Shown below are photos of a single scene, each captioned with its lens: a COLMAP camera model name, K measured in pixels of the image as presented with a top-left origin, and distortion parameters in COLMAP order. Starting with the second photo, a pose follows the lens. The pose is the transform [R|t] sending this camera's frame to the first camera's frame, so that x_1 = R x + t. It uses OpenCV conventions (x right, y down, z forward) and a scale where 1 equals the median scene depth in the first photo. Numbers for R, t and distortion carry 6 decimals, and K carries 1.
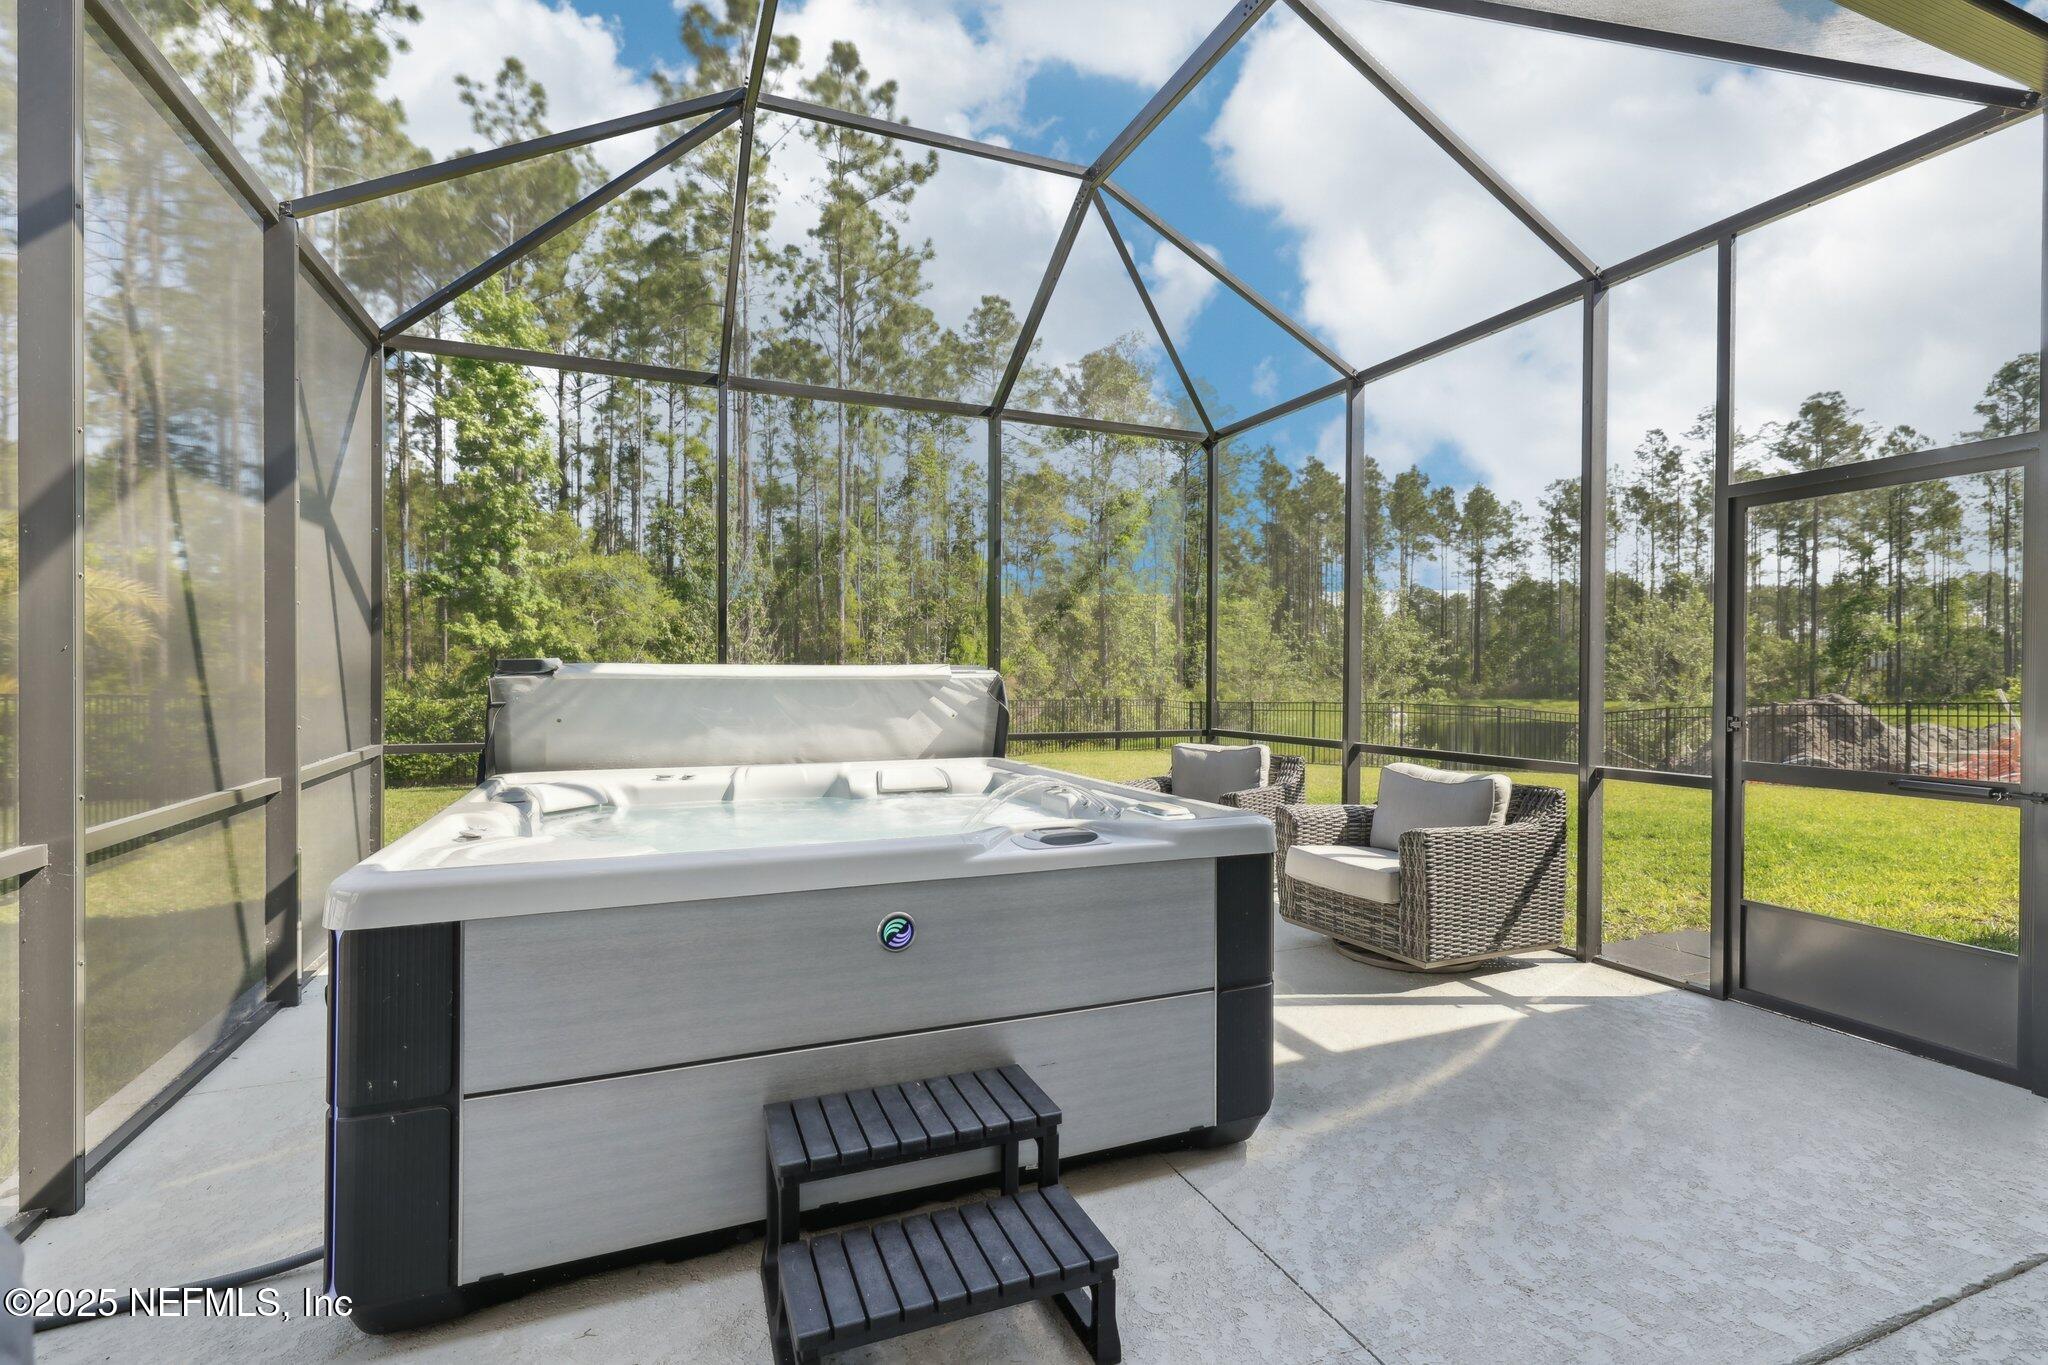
lens RADIAL K [[922.2, 0, 1009.3], [0, 922.2, 681.0], [0, 0, 1]] dist [-0.001059, -0.000128]
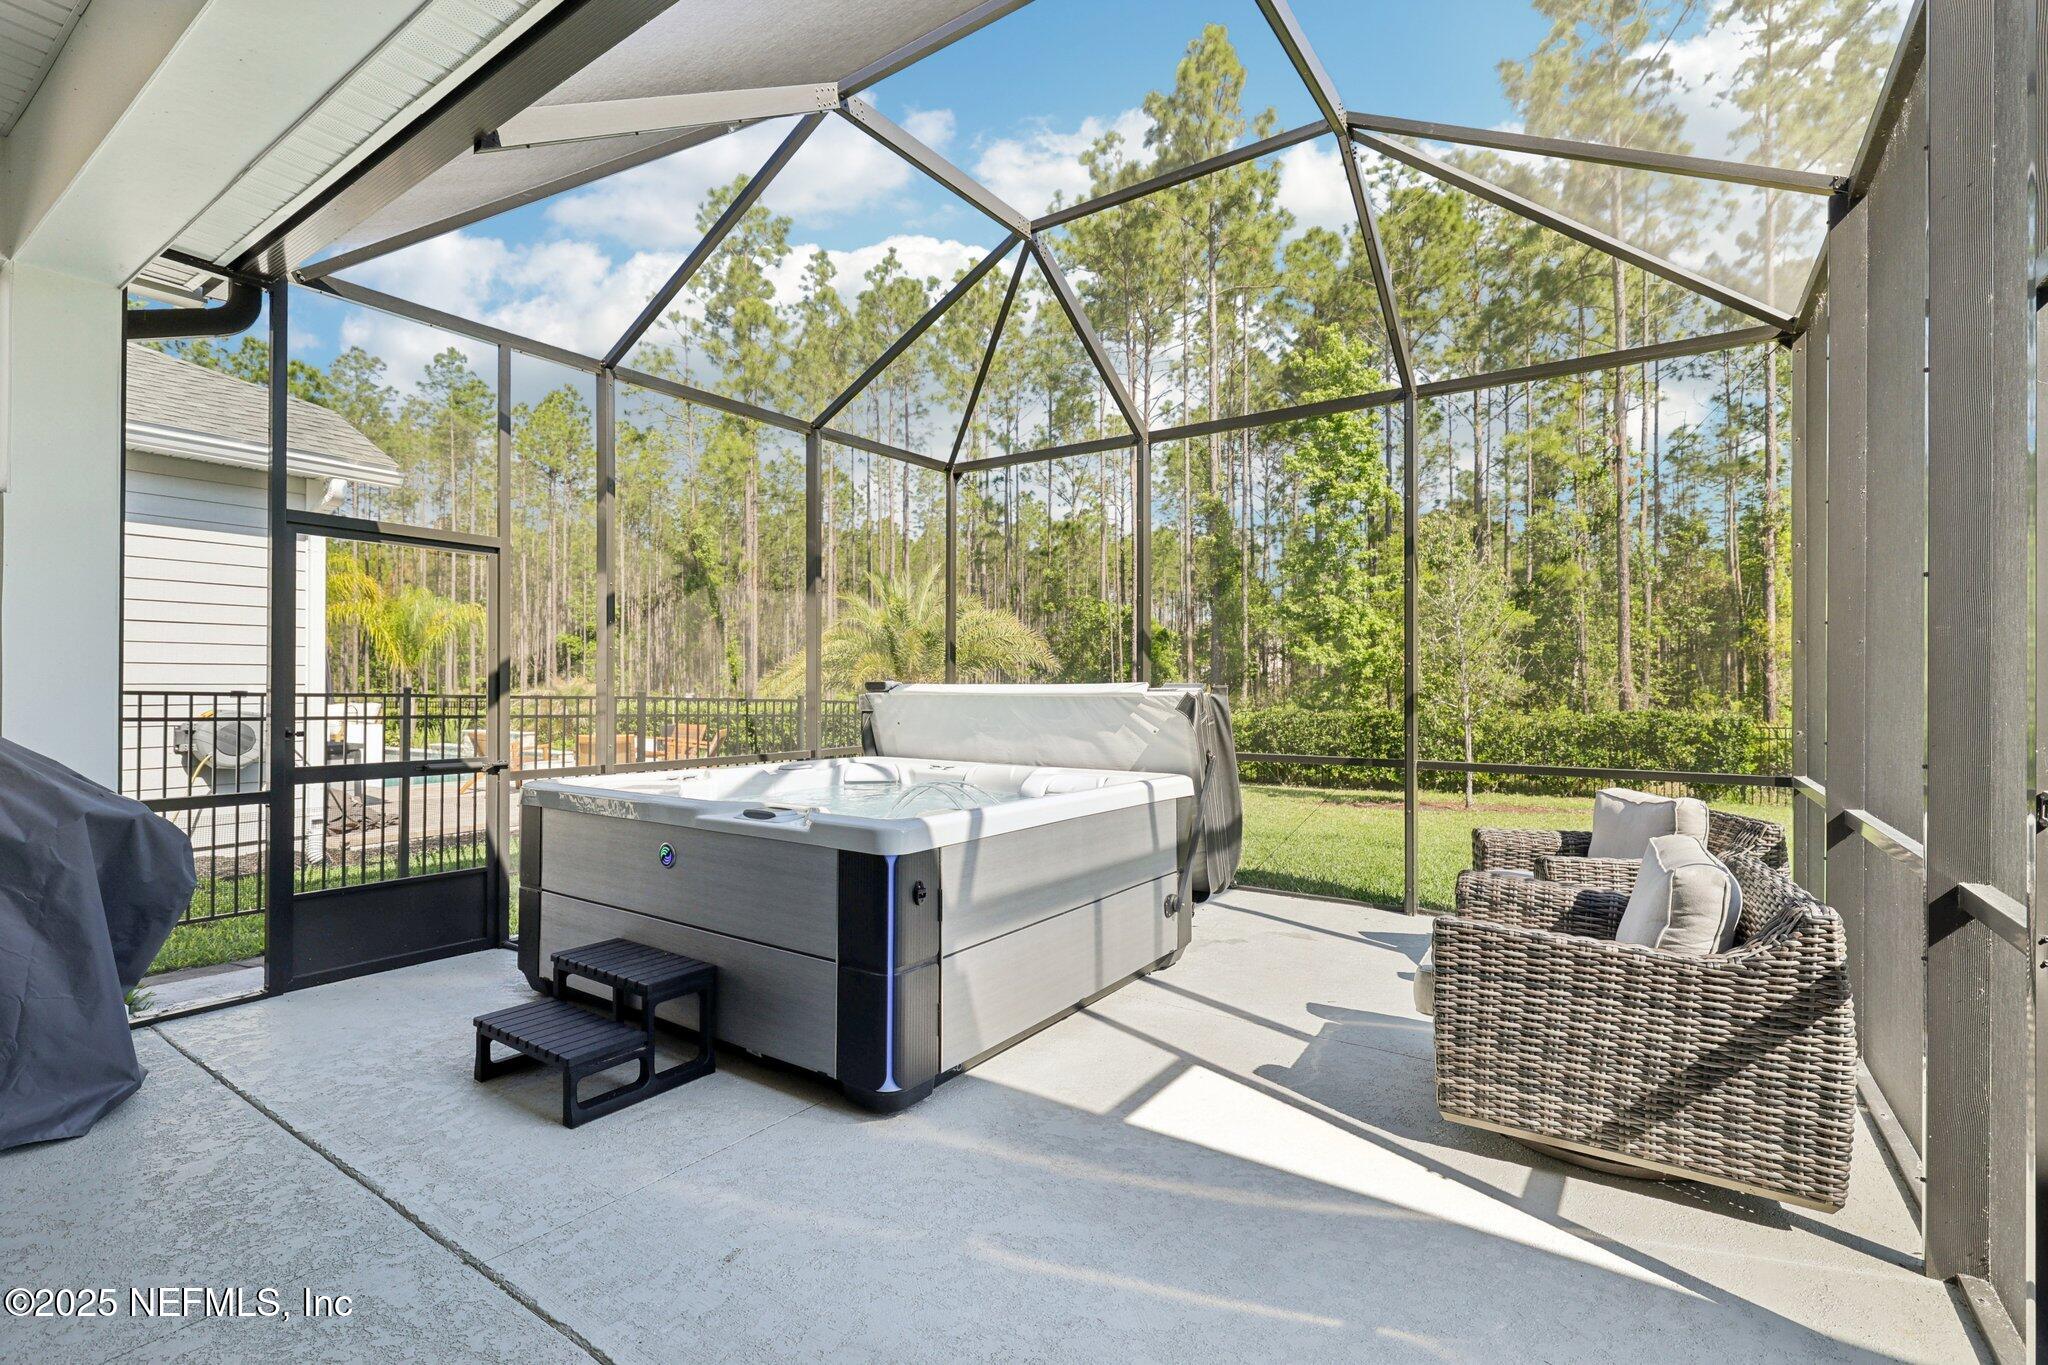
lens RADIAL K [[922.2, 0, 1009.3], [0, 922.2, 681.0], [0, 0, 1]] dist [-0.001059, -0.000128]
pose [[0.549001, -0.008633, -0.835777, 0.728847], [-0.006523, 0.999872, -0.014613, -0.003469], [0.835796, 0.013474, 0.548874, 0.293974]]
